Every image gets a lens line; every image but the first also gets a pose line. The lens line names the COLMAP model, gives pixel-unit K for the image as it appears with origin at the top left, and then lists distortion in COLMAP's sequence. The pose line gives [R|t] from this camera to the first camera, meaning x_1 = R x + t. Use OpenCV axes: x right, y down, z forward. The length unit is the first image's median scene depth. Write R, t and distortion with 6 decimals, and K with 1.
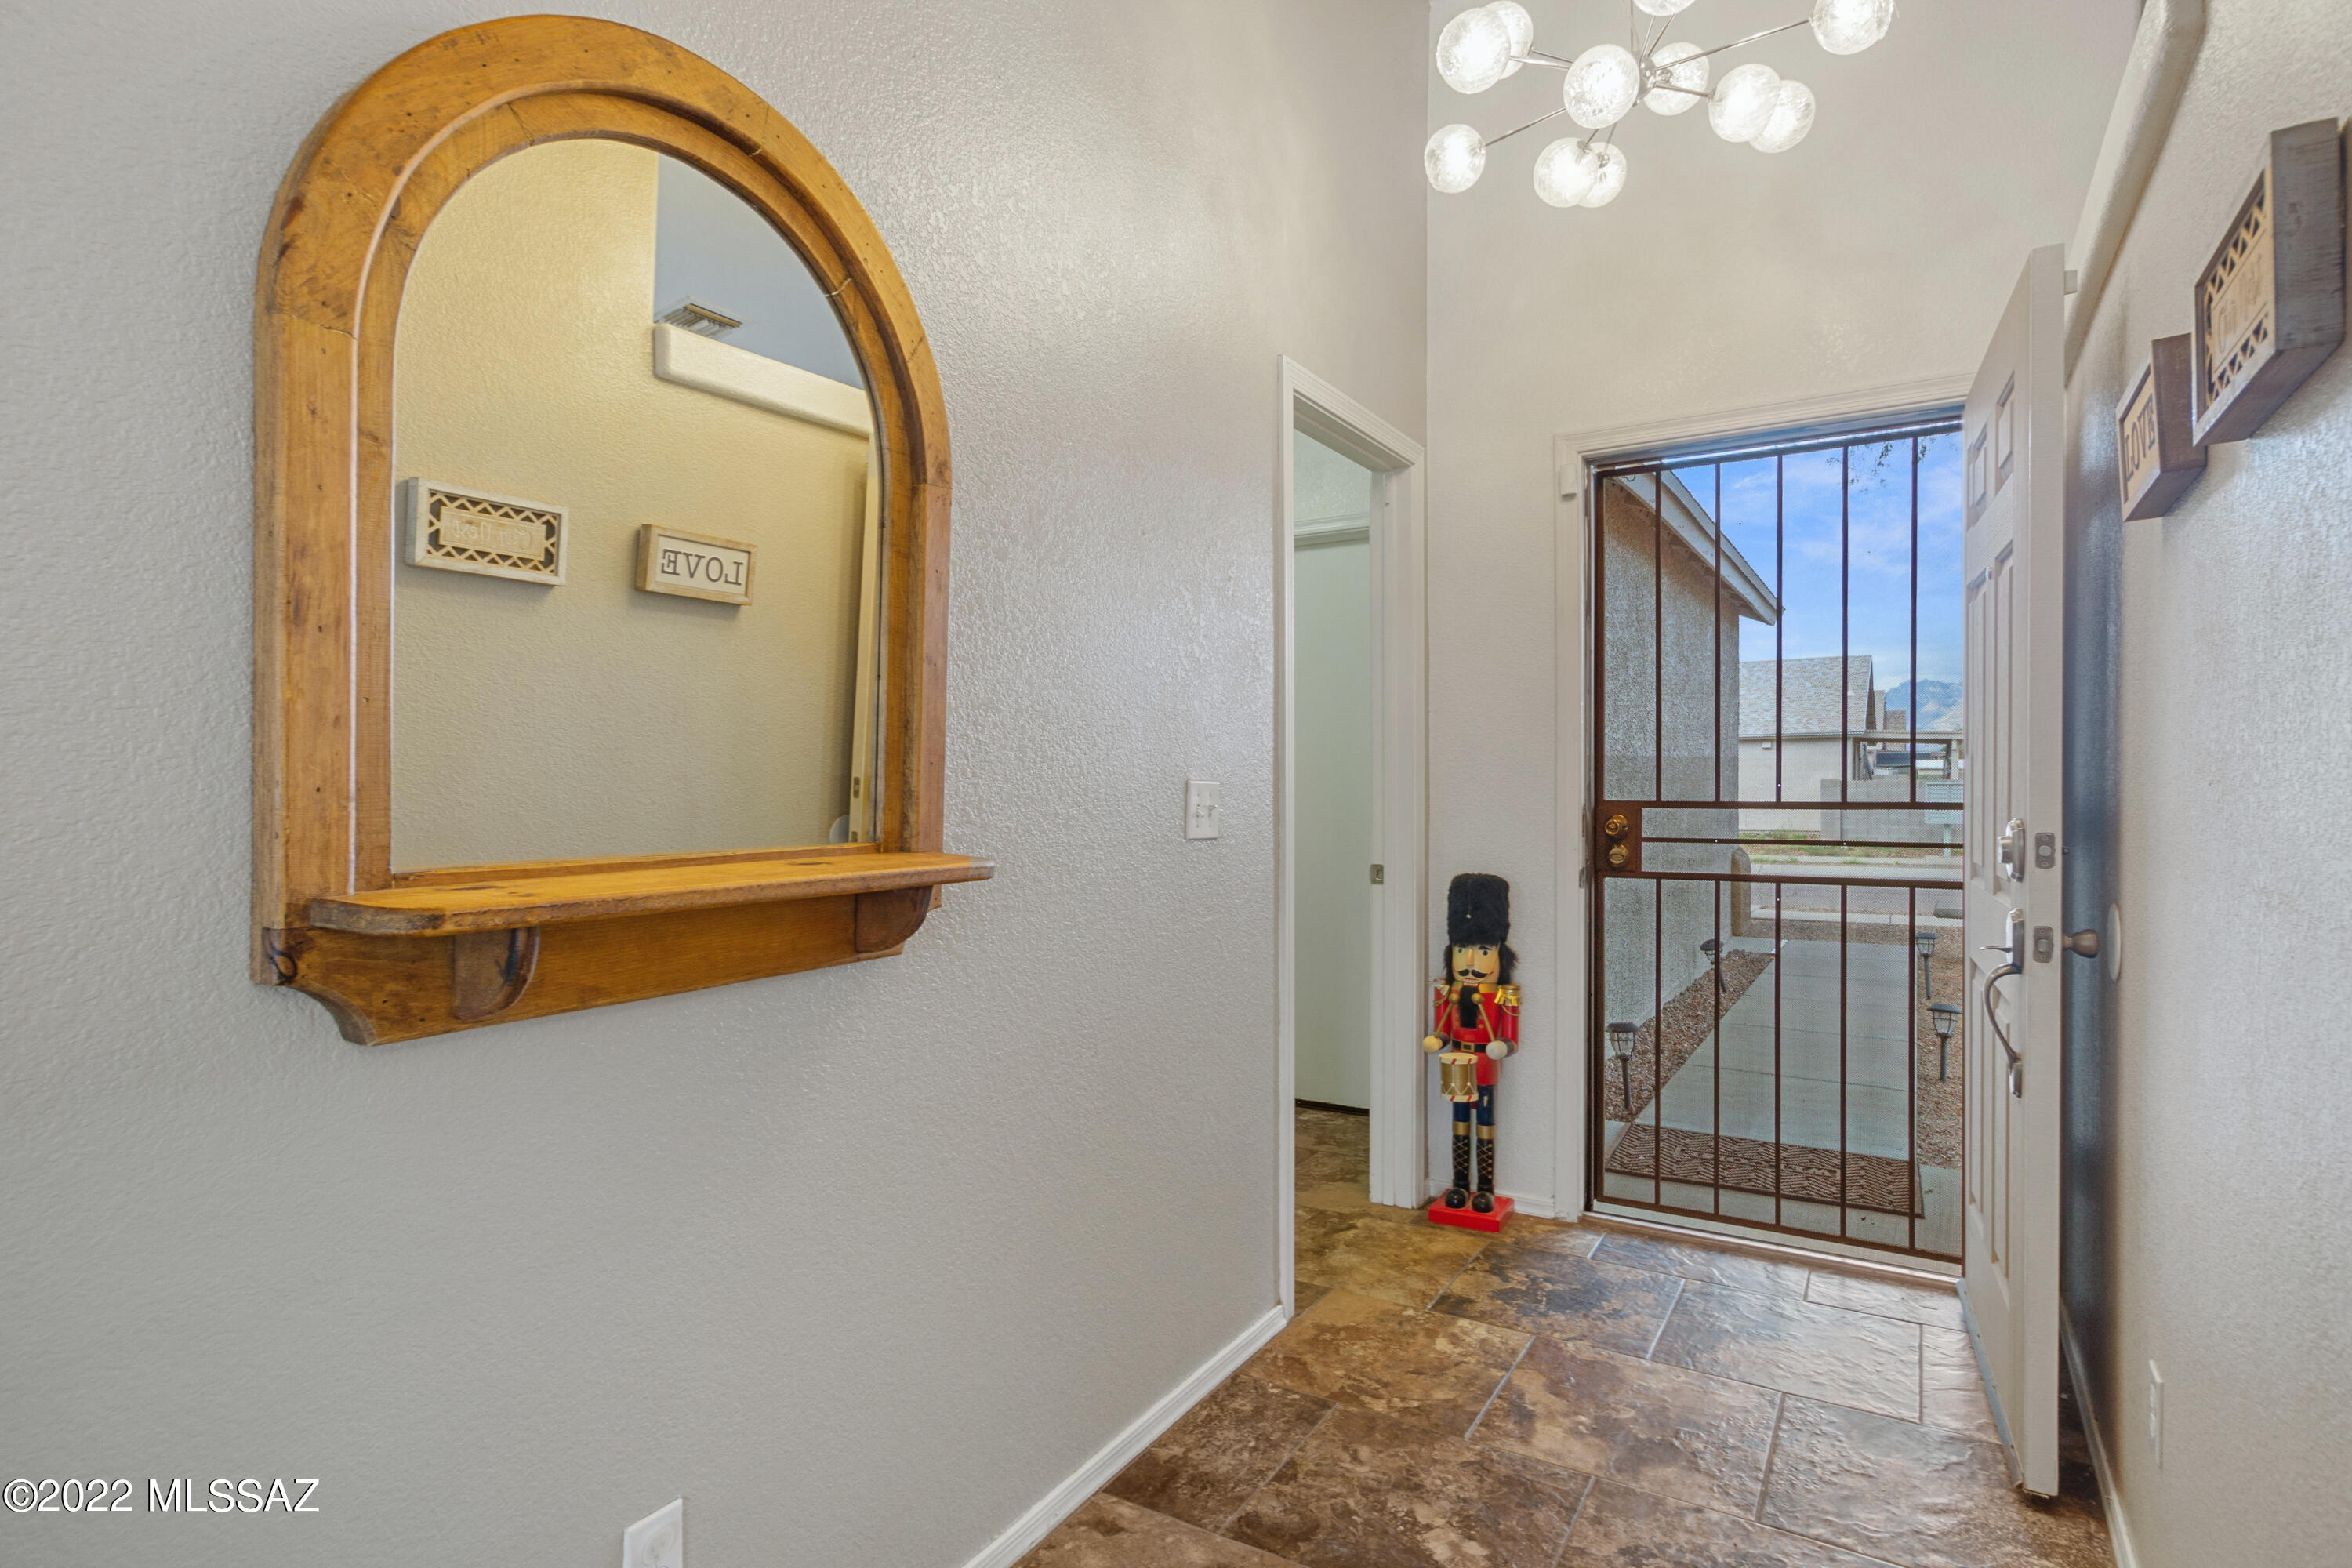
lens RADIAL K [[1211.2, 0, 1192.1], [0, 1211.2, 774.1], [0, 0, 1]] dist [0.001424, 0.001415]
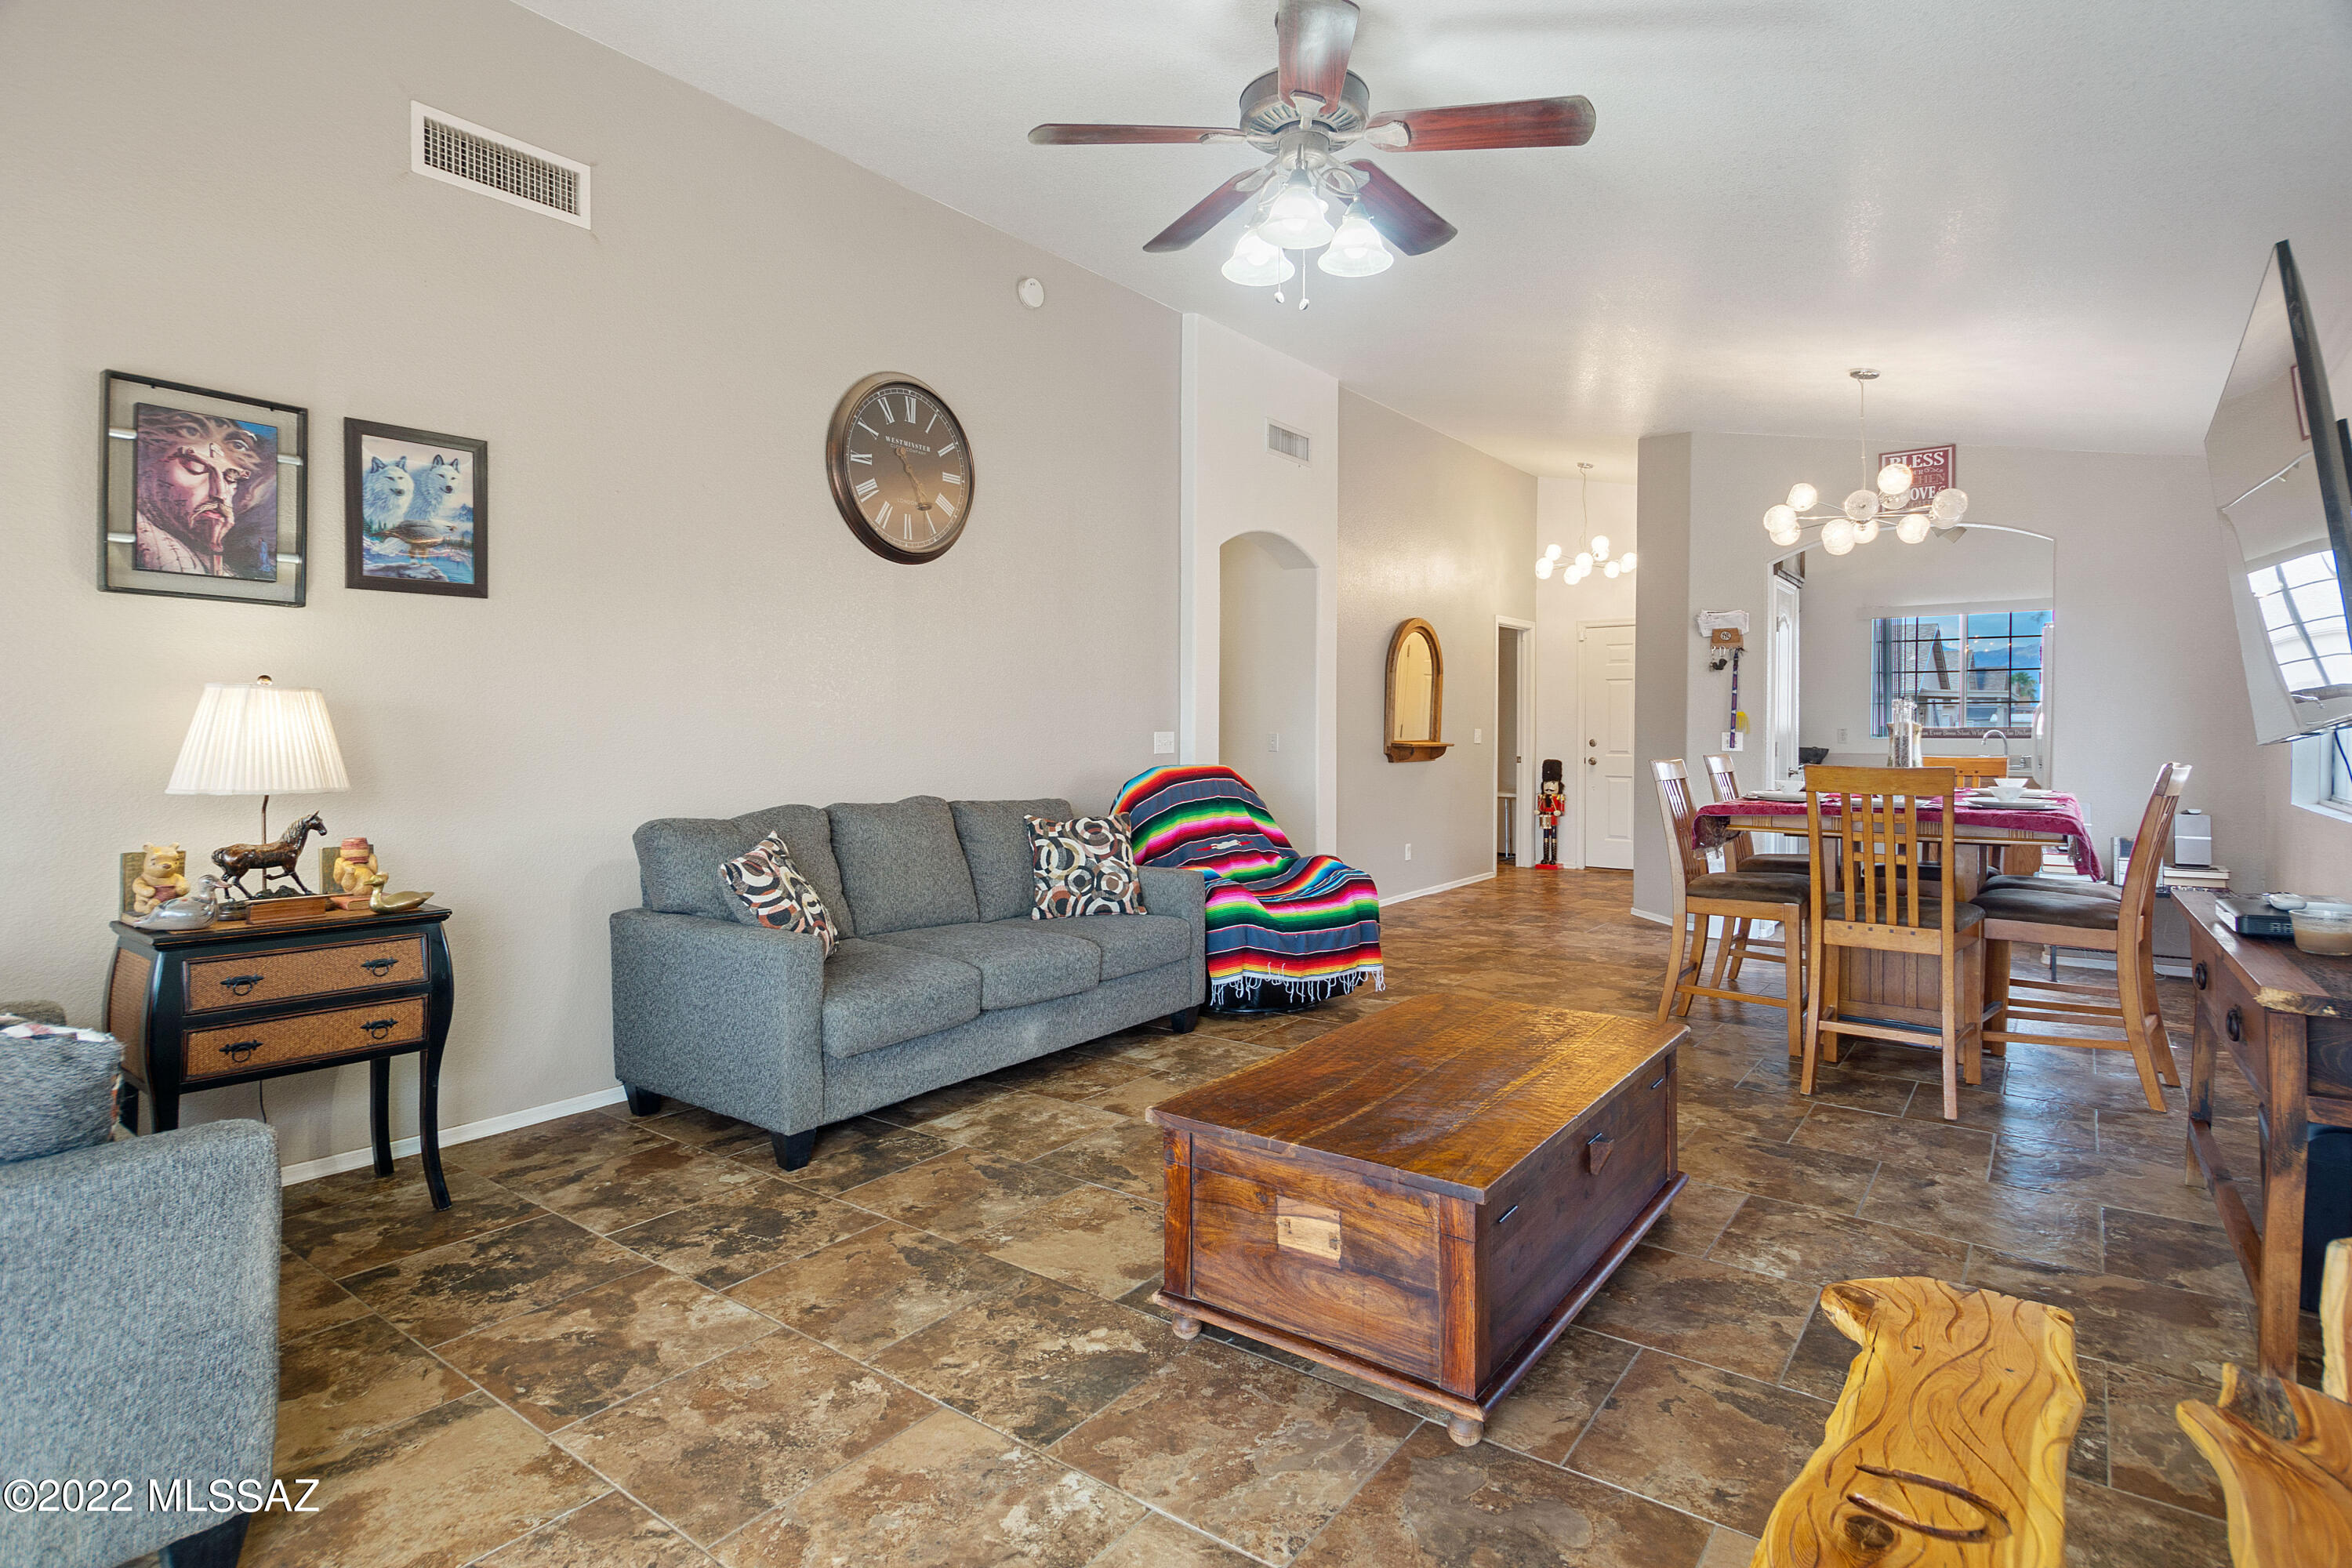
lens RADIAL K [[1211.2, 0, 1177.2], [0, 1211.2, 734.1], [0, 0, 1]] dist [0.001424, 0.001415]
pose [[0.995143, 0.002098, -0.098419, -0.428029], [-0.001175, 0.999955, 0.009438, -0.010154], [0.098434, -0.009277, 0.995100, -2.251402]]
